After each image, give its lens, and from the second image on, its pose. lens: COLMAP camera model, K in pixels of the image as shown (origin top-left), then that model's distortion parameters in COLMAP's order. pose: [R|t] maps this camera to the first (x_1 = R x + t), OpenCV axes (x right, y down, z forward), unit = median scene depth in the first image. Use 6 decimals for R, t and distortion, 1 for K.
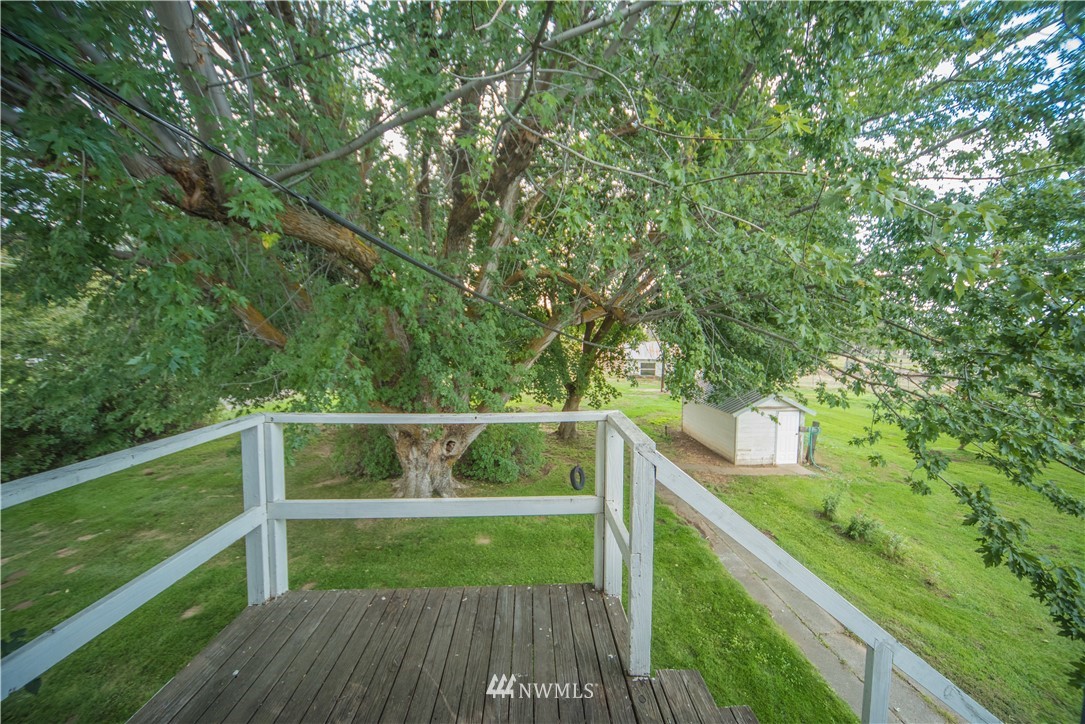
lens RADIAL K [[406.9, 0, 542.5], [0, 406.9, 362.0], [0, 0, 1]] dist [-0.001381, -0.000096]
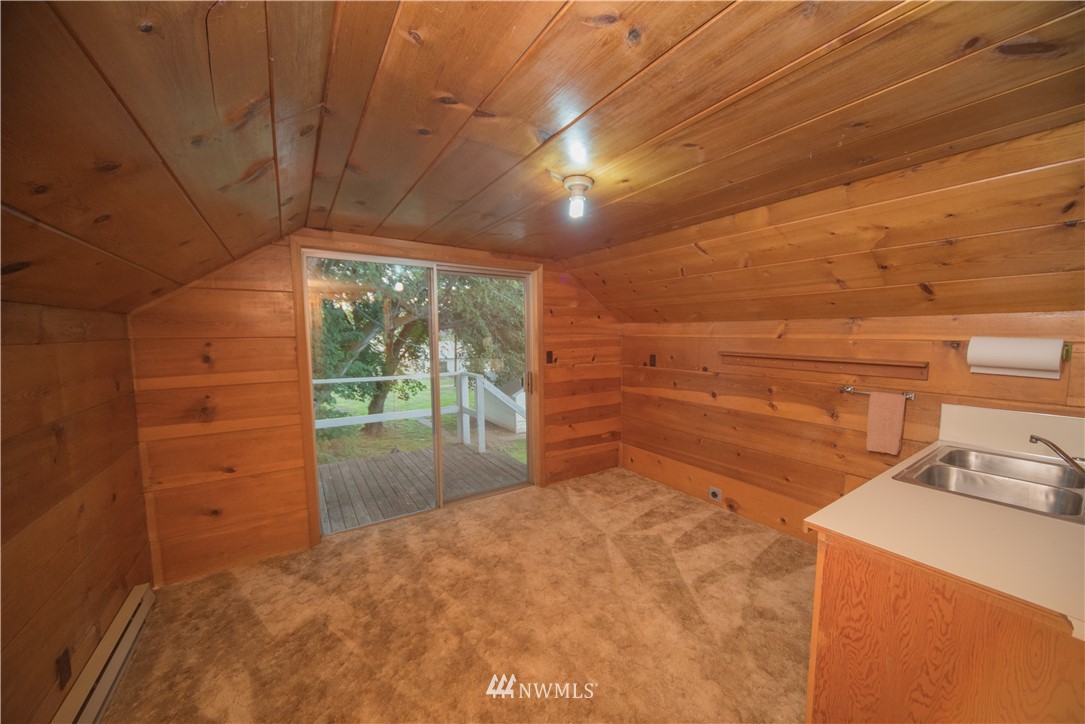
lens RADIAL K [[381.2, 0, 544.4], [0, 381.2, 371.2], [0, 0, 1]] dist [-0.001939, -0.000128]
pose [[0.865744, -0.057072, 0.497222, -0.086318], [0.042729, 0.998278, 0.040185, 0.005910], [-0.498659, -0.013544, 0.866692, -0.198030]]
